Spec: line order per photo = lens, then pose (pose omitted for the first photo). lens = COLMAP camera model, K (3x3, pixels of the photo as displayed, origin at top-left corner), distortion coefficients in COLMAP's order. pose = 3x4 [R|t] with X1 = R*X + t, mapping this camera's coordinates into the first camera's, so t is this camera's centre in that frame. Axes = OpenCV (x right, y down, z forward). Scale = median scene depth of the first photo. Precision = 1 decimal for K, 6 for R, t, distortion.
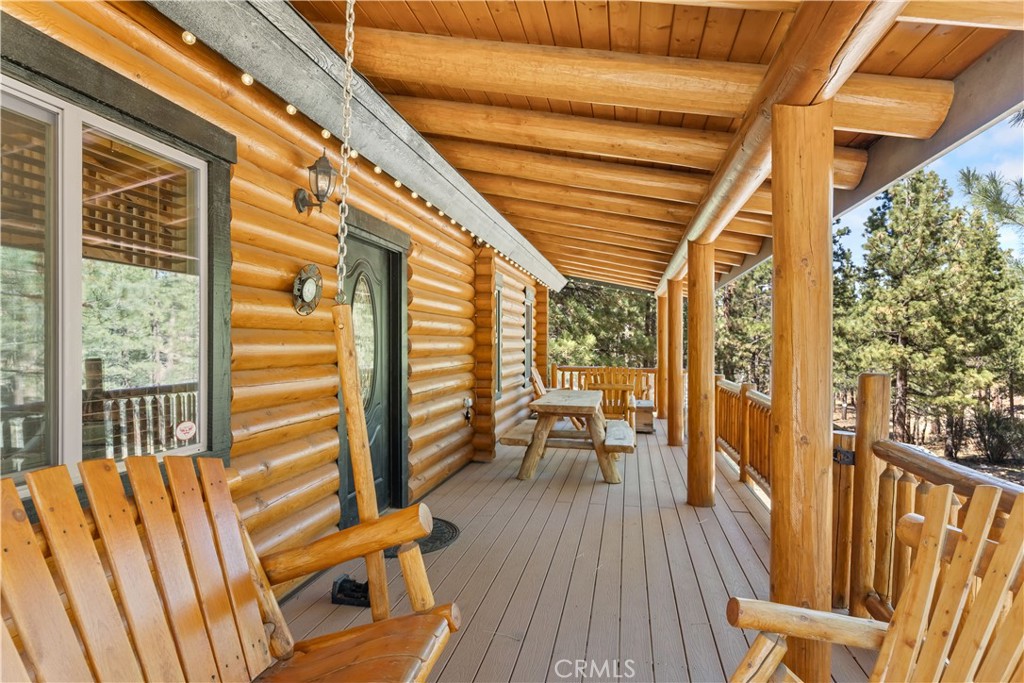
lens RADIAL K [[572.7, 0, 513.0], [0, 572.7, 343.9], [0, 0, 1]] dist [0.000375, -0.000578]
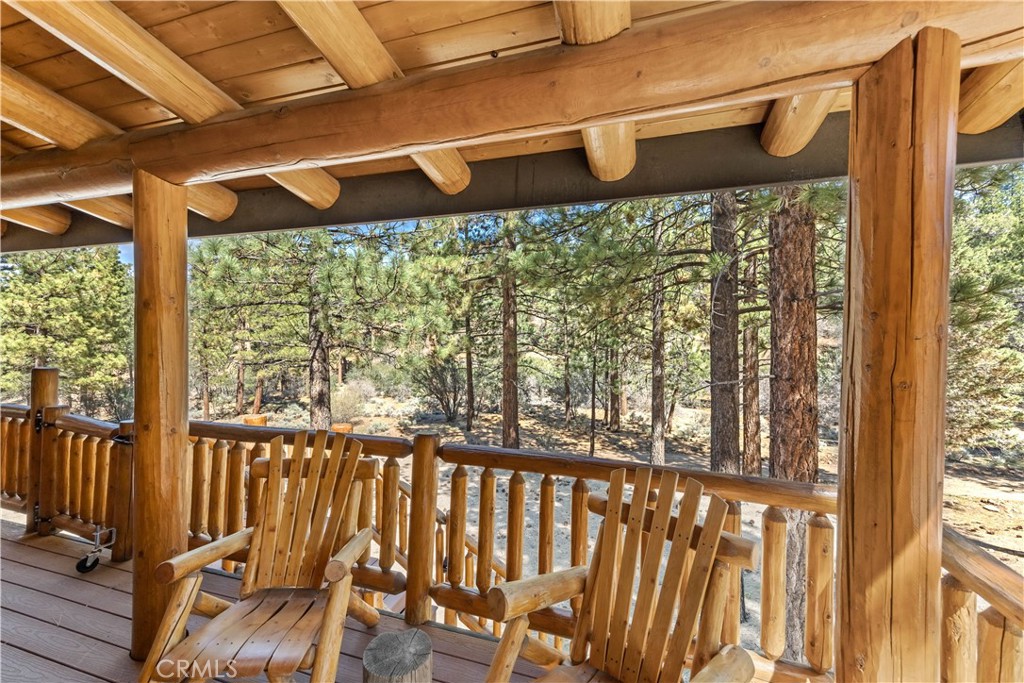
lens RADIAL K [[398.3, 0, 508.3], [0, 398.3, 345.7], [0, 0, 1]] dist [0.002179, -0.000403]
pose [[0.113634, -0.016949, 0.993378, -0.335673], [-0.008229, 0.999804, 0.018000, -0.058007], [-0.993489, -0.010220, 0.113473, 0.103896]]
